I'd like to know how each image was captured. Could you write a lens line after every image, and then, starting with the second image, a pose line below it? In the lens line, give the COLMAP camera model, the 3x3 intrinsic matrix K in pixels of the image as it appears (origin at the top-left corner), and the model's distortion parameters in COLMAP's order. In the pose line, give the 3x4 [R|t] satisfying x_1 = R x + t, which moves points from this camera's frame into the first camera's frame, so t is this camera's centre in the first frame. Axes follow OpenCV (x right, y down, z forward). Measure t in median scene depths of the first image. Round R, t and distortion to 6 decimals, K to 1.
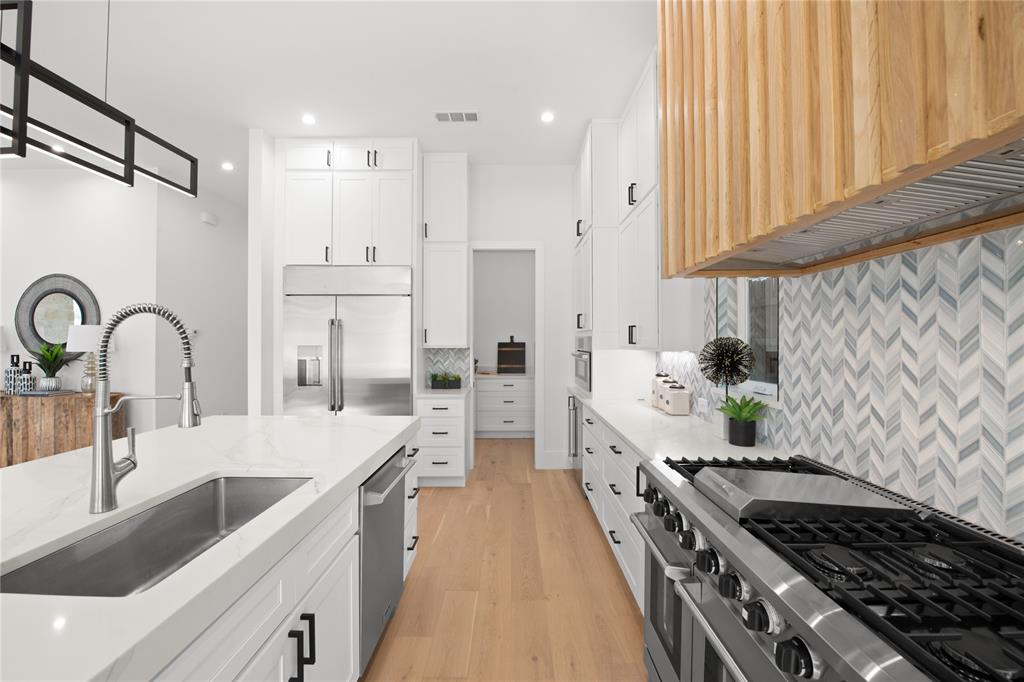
lens RADIAL K [[409.5, 0, 508.0], [0, 409.5, 336.4], [0, 0, 1]] dist [-0.002512, -0.001294]
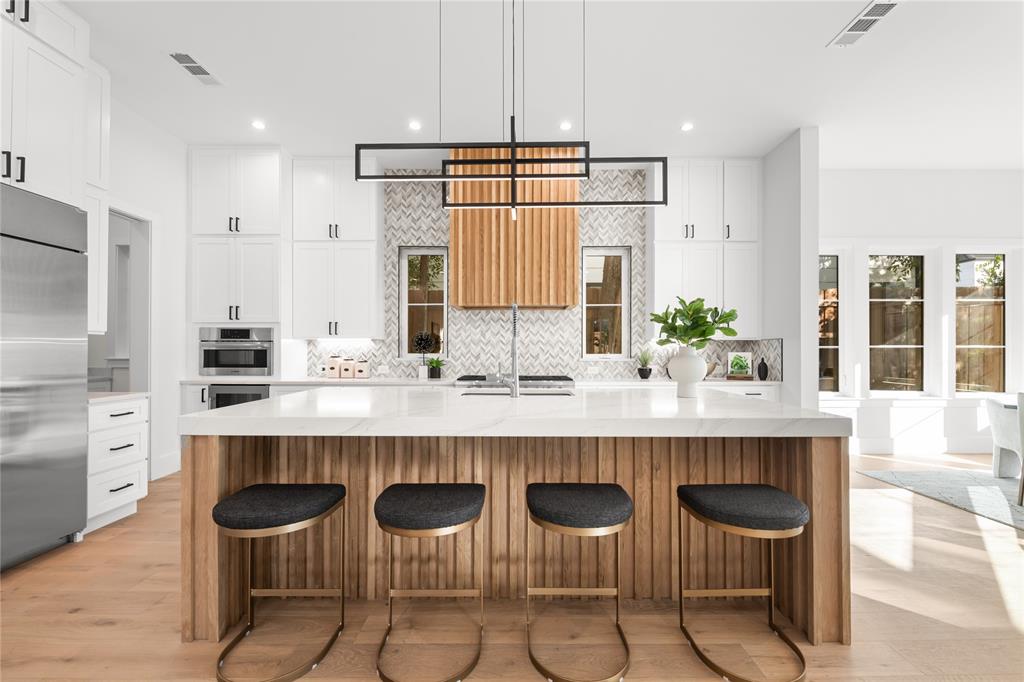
lens RADIAL K [[409.5, 0, 516.5], [0, 409.5, 352.3], [0, 0, 1]] dist [-0.002512, -0.001294]
pose [[-0.010227, -0.009808, 0.999900, -2.248573], [-0.010207, 0.999901, 0.009704, 0.113480], [-0.999896, -0.010107, -0.010326, 0.721755]]
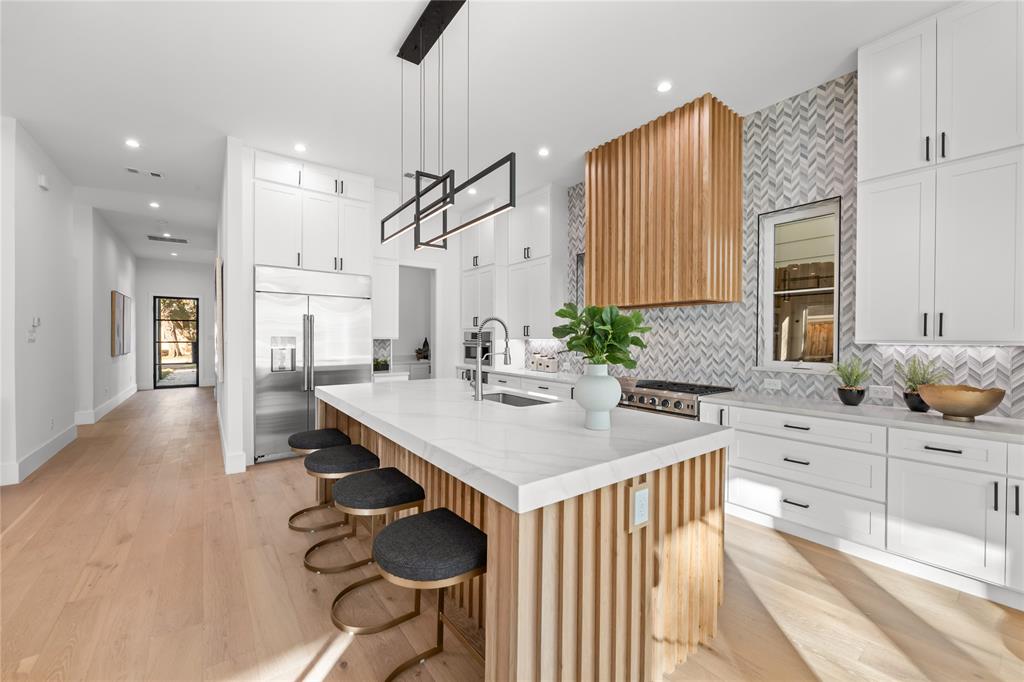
lens RADIAL K [[409.5, 0, 507.2], [0, 409.5, 335.9], [0, 0, 1]] dist [-0.002512, -0.001294]
pose [[0.798049, 0.007058, 0.602551, -1.655754], [-0.011152, 0.999933, 0.003058, 0.023434], [-0.602490, -0.009160, 0.798074, -0.748224]]
